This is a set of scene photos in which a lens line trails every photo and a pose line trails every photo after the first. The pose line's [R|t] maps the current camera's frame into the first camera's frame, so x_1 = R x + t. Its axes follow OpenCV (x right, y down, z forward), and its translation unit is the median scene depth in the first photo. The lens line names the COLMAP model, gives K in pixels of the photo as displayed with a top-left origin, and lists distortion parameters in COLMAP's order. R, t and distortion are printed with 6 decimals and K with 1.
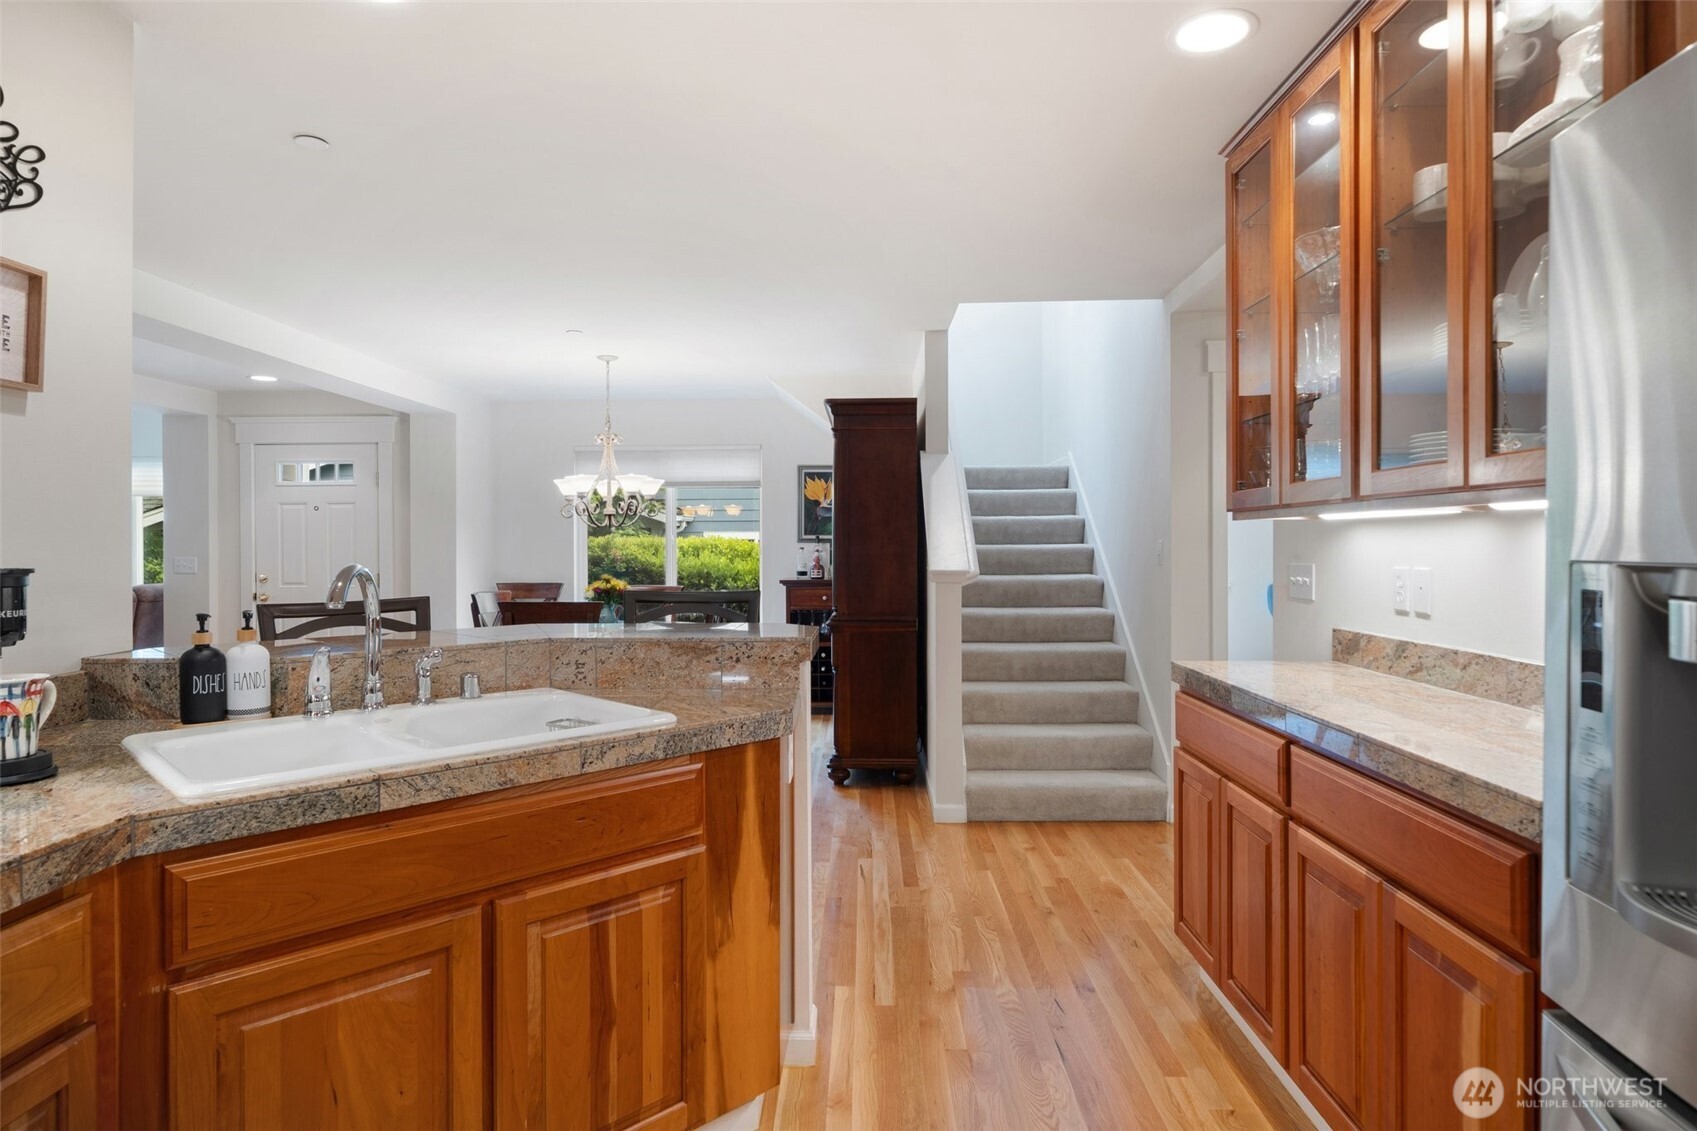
lens RADIAL K [[919.1, 0, 848.5], [0, 919.1, 565.5], [0, 0, 1]] dist [-0.000391, -0.000533]
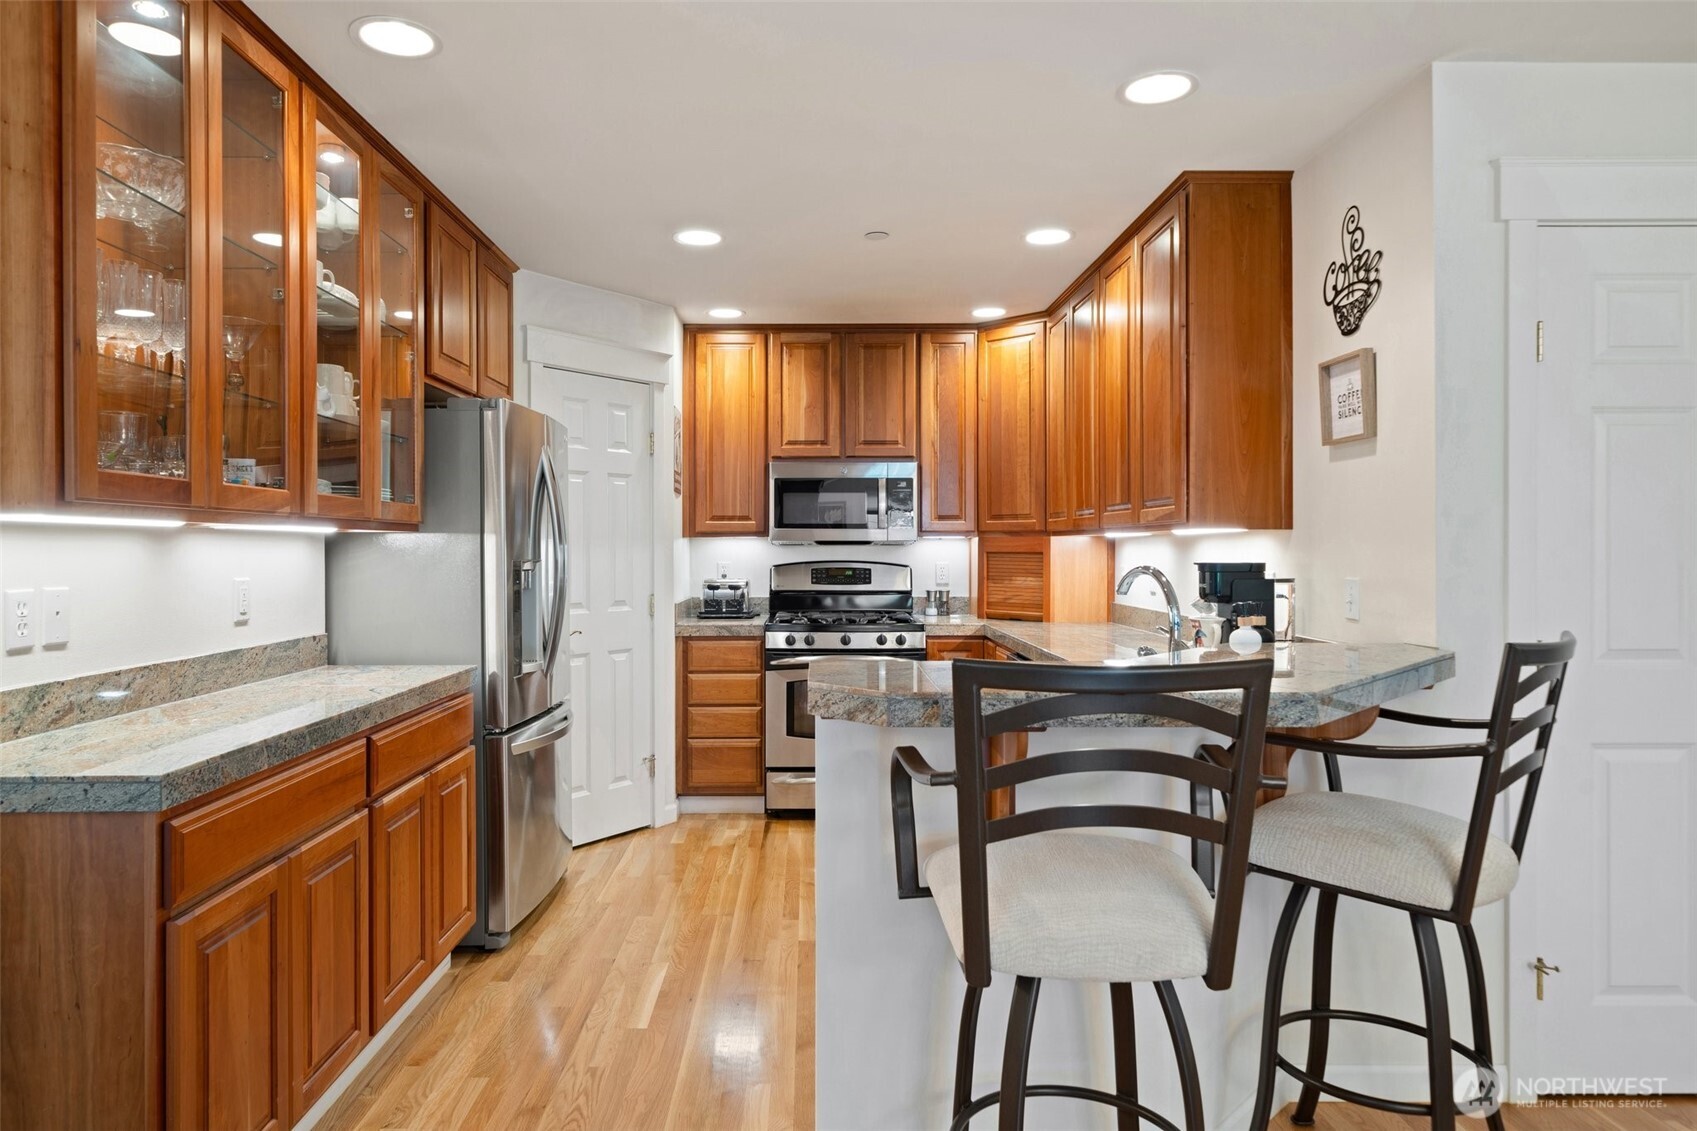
lens RADIAL K [[1050.0, 0, 848.5], [0, 1050.0, 565.5], [0, 0, 1]] dist [0.000117, 0.000397]
pose [[-0.998130, 0.007829, -0.060619, -0.016578], [0.005659, 0.999340, 0.035888, -0.051381], [0.060860, 0.035478, -0.997516, 2.199407]]
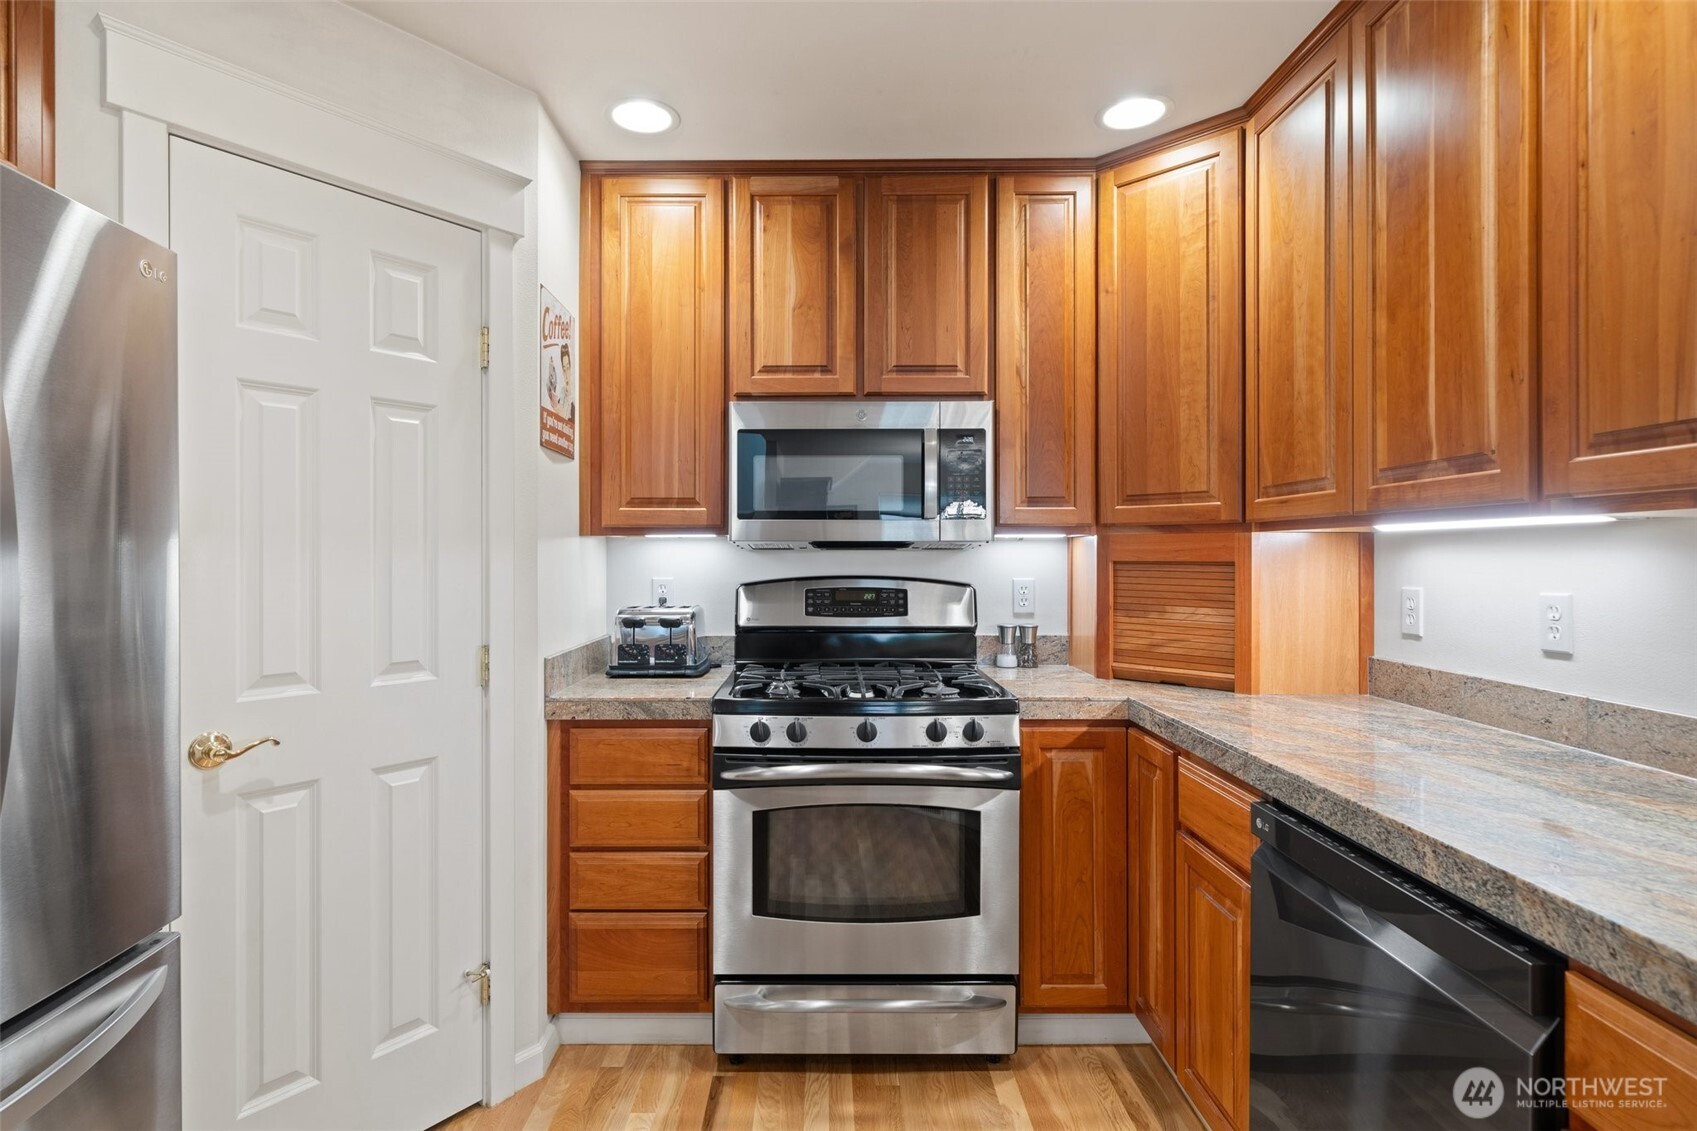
lens RADIAL K [[871.0, 0, 820.6], [0, 871.0, 554.4], [0, 0, 1]] dist [0.000640, 0.000056]
pose [[-0.999803, 0.006842, -0.018620, -0.082445], [0.006516, 0.999826, 0.017498, -0.022897], [0.018736, 0.017373, -0.999674, 0.830054]]
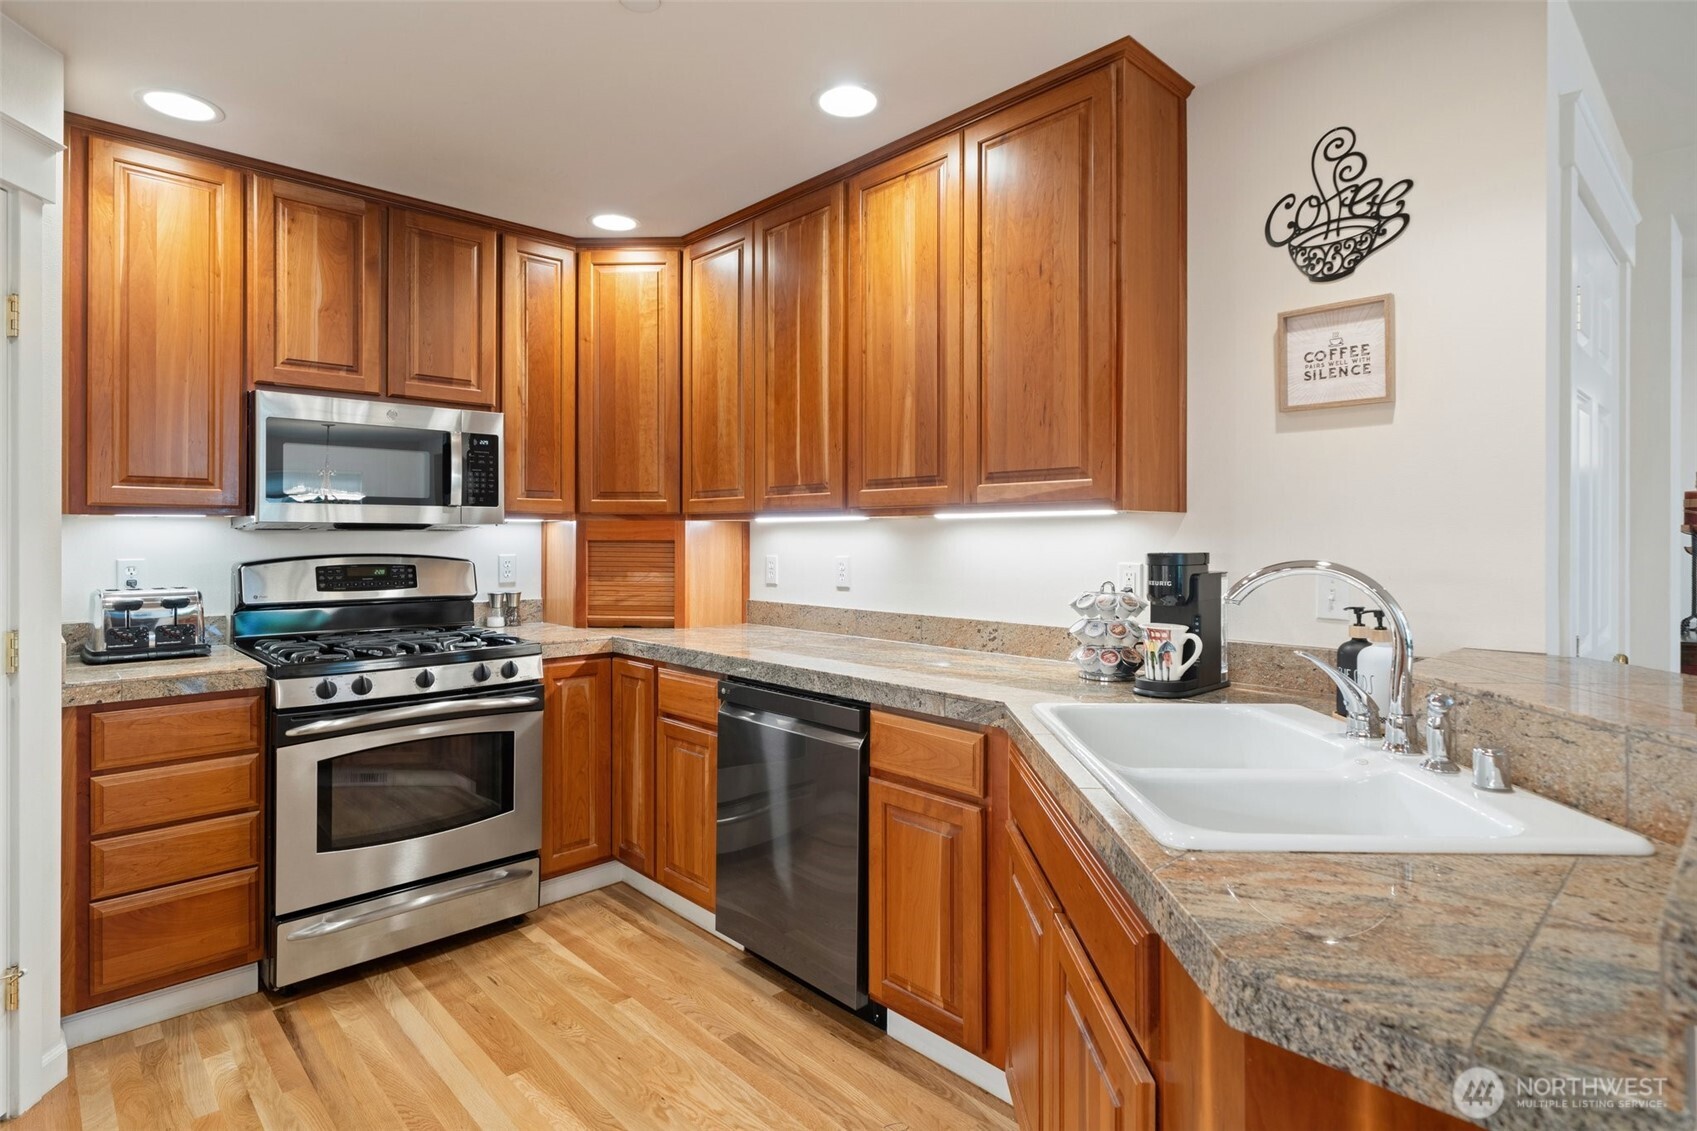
lens RADIAL K [[870.8, 0, 848.2], [0, 870.8, 540.0], [0, 0, 1]] dist [0.000377, 0.000226]
pose [[-0.704515, 0.008869, -0.709634, 0.309583], [-0.009330, 0.999720, 0.021757, -0.030270], [0.709628, 0.021949, -0.704235, 1.126795]]
